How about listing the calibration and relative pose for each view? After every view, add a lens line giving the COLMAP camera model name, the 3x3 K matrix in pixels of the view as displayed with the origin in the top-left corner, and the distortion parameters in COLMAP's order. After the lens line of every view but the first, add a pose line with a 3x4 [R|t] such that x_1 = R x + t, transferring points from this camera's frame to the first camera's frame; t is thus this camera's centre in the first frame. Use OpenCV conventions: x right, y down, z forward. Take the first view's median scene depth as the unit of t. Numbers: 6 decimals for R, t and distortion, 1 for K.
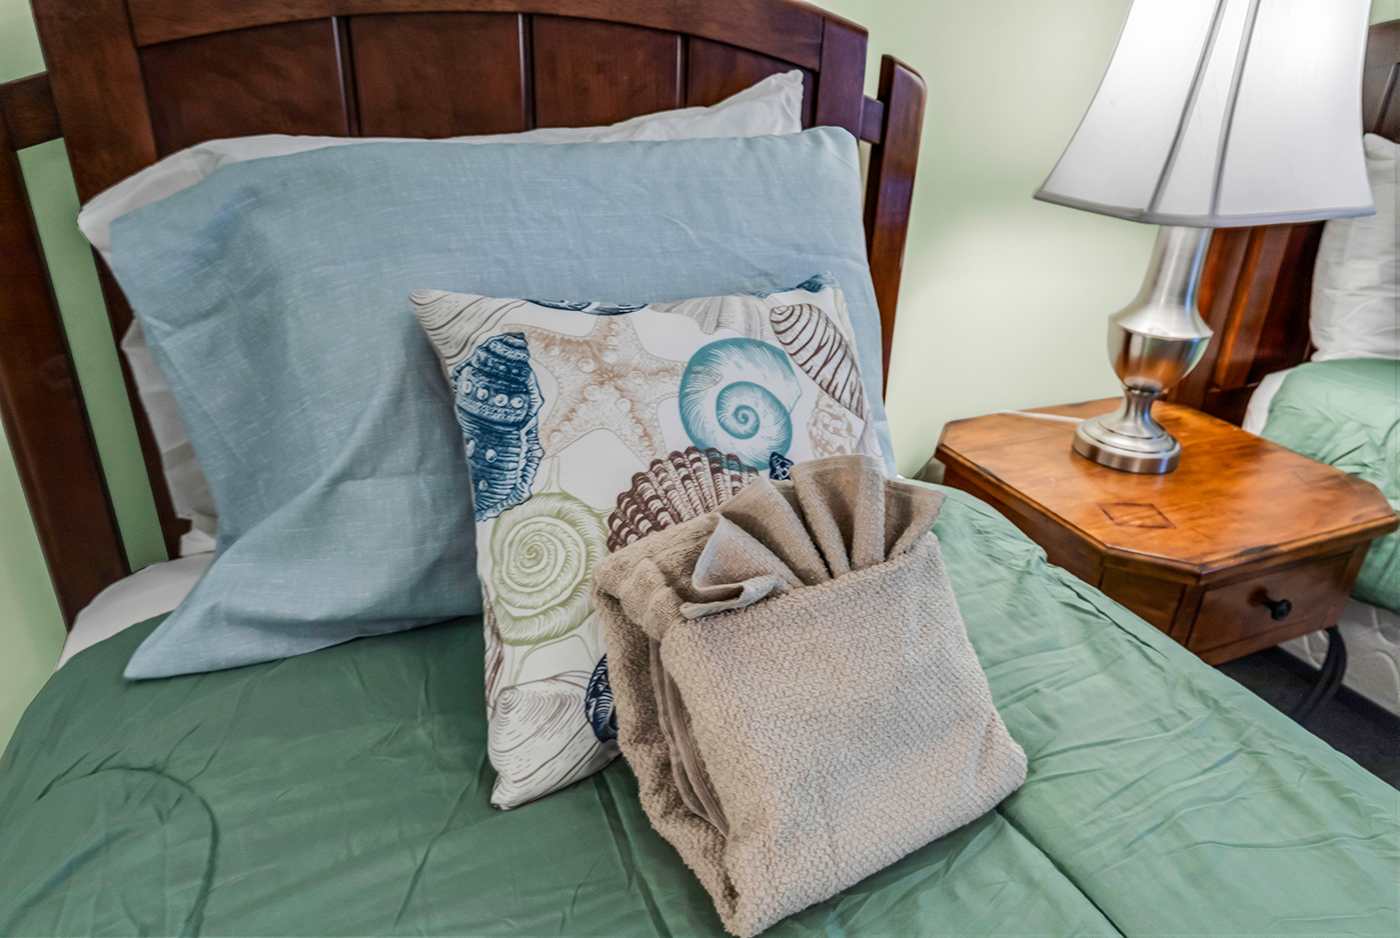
lens RADIAL K [[886.7, 0, 709.3], [0, 886.7, 466.4], [0, 0, 1]] dist [0.003033, -0.000320]
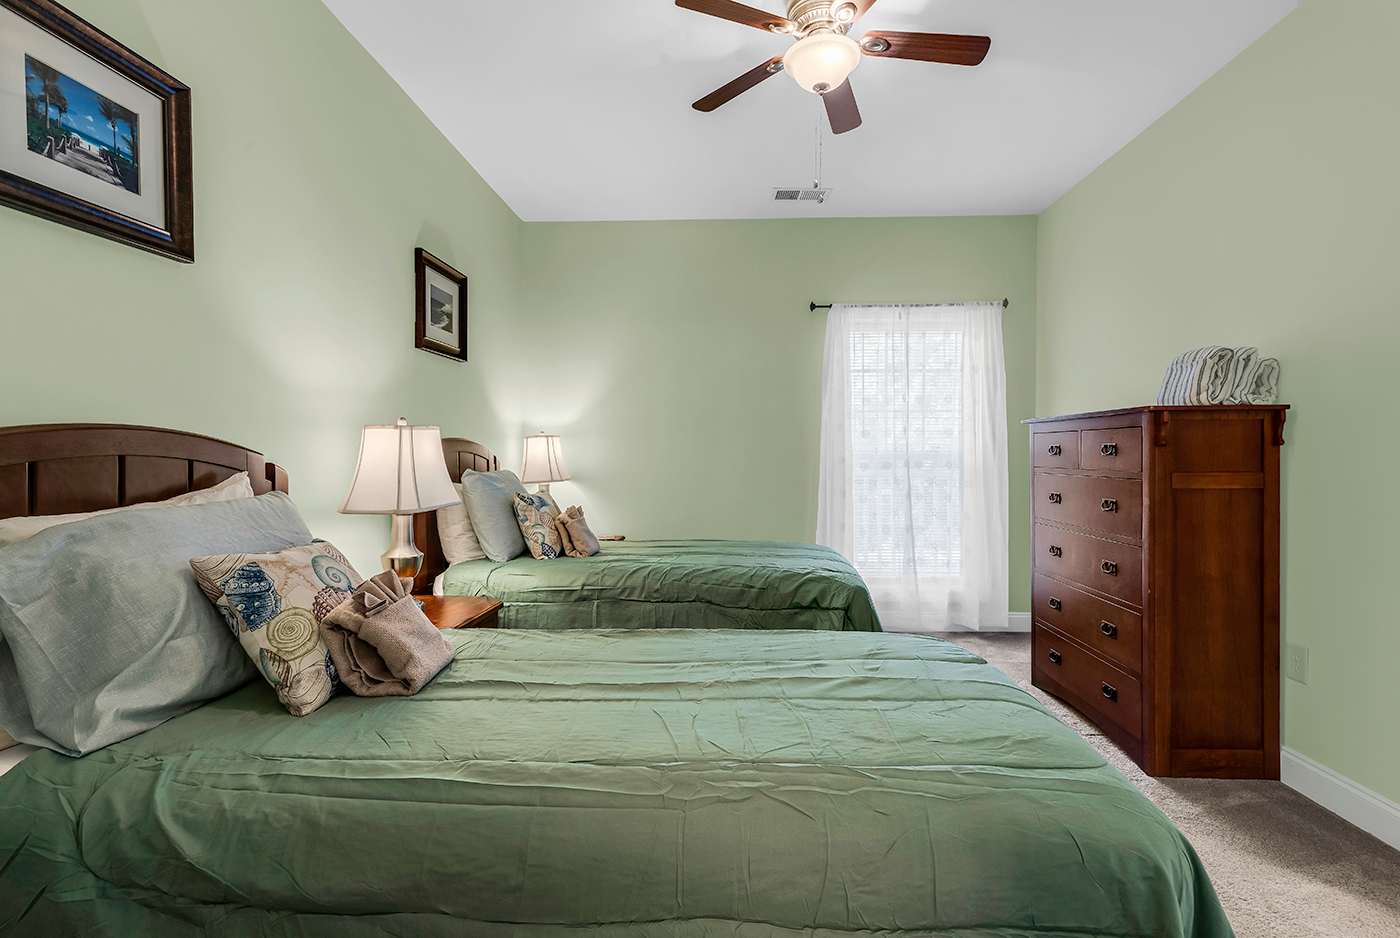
lens RADIAL K [[638.5, 0, 711.5], [0, 638.5, 470.5], [0, 0, 1]] dist [0.007740, -0.002089]
pose [[0.473052, -0.062806, 0.878793, -1.308889], [0.387538, 0.910611, -0.143531, 0.445102], [-0.791224, 0.408464, 0.455106, -1.212485]]
